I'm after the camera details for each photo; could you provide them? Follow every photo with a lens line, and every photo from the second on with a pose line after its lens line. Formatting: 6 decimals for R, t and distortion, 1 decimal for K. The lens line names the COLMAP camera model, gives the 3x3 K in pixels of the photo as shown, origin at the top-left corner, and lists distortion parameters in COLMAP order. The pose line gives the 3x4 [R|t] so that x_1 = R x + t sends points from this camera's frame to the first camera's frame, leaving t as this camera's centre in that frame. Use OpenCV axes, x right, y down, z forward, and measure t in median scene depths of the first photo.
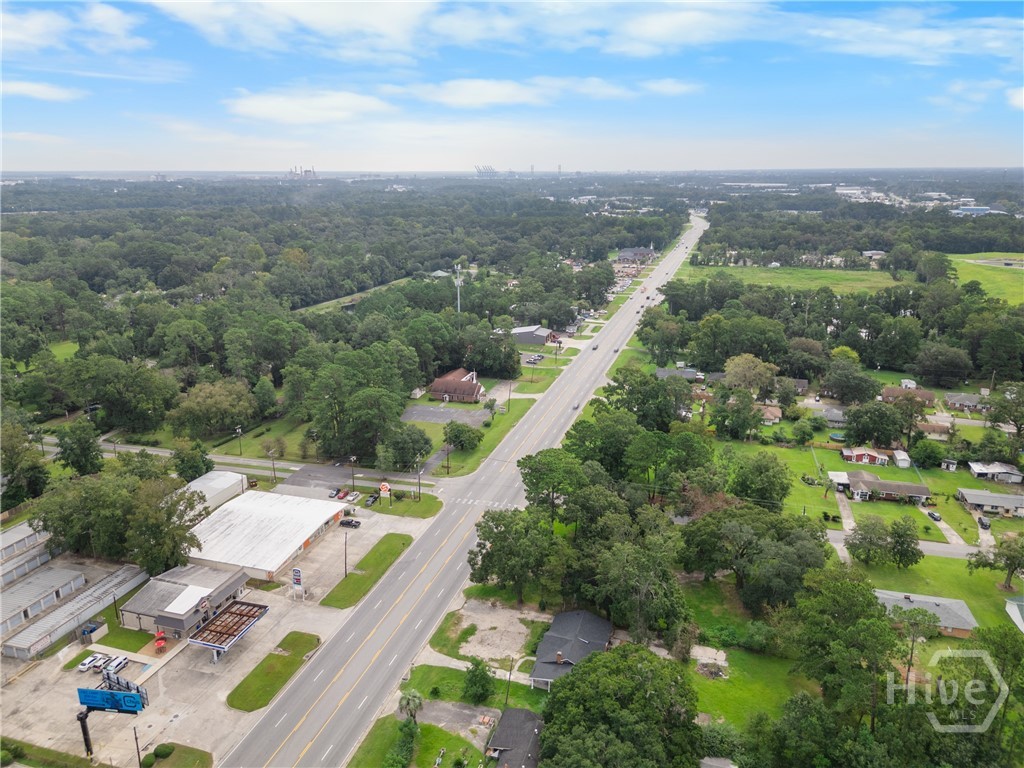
lens RADIAL K [[716.2, 0, 512.0], [0, 716.2, 384.0], [0, 0, 1]] dist [0.087142, -0.100536]
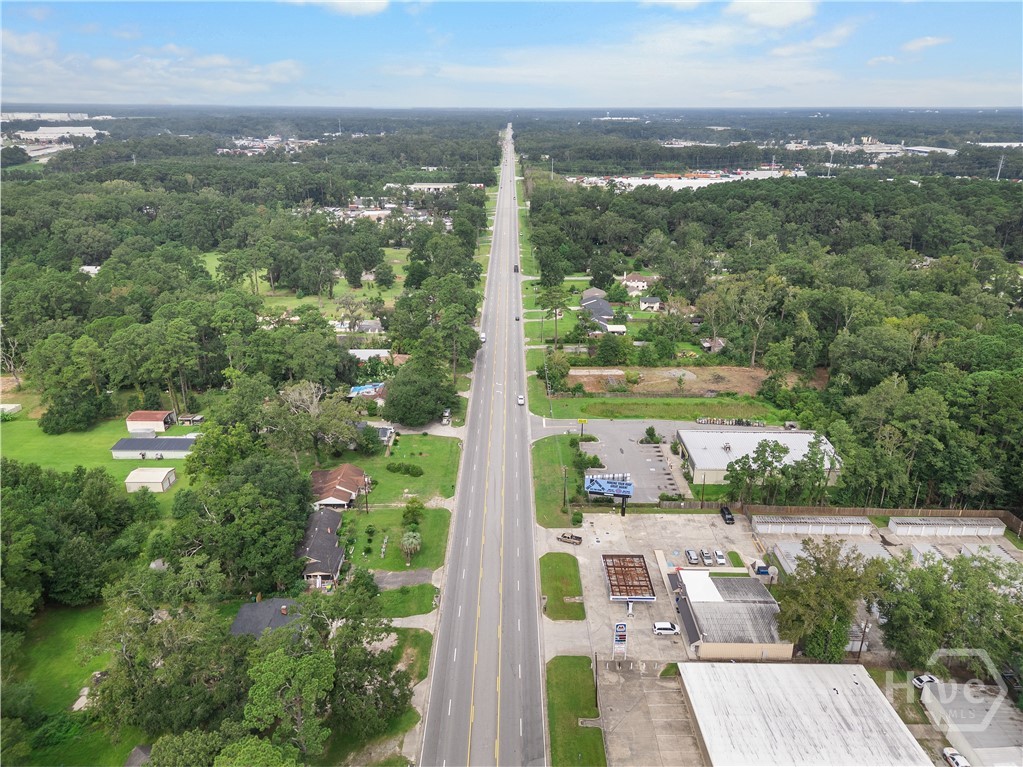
lens RADIAL K [[715.5, 0, 511.5], [0, 715.5, 383.5], [0, 0, 1]] dist [0.087142, -0.100536]
pose [[-0.953163, 0.109998, -0.281745, 0.008296], [-0.086246, 0.793999, 0.601770, -0.305951], [0.289899, 0.597884, -0.747324, 1.025654]]
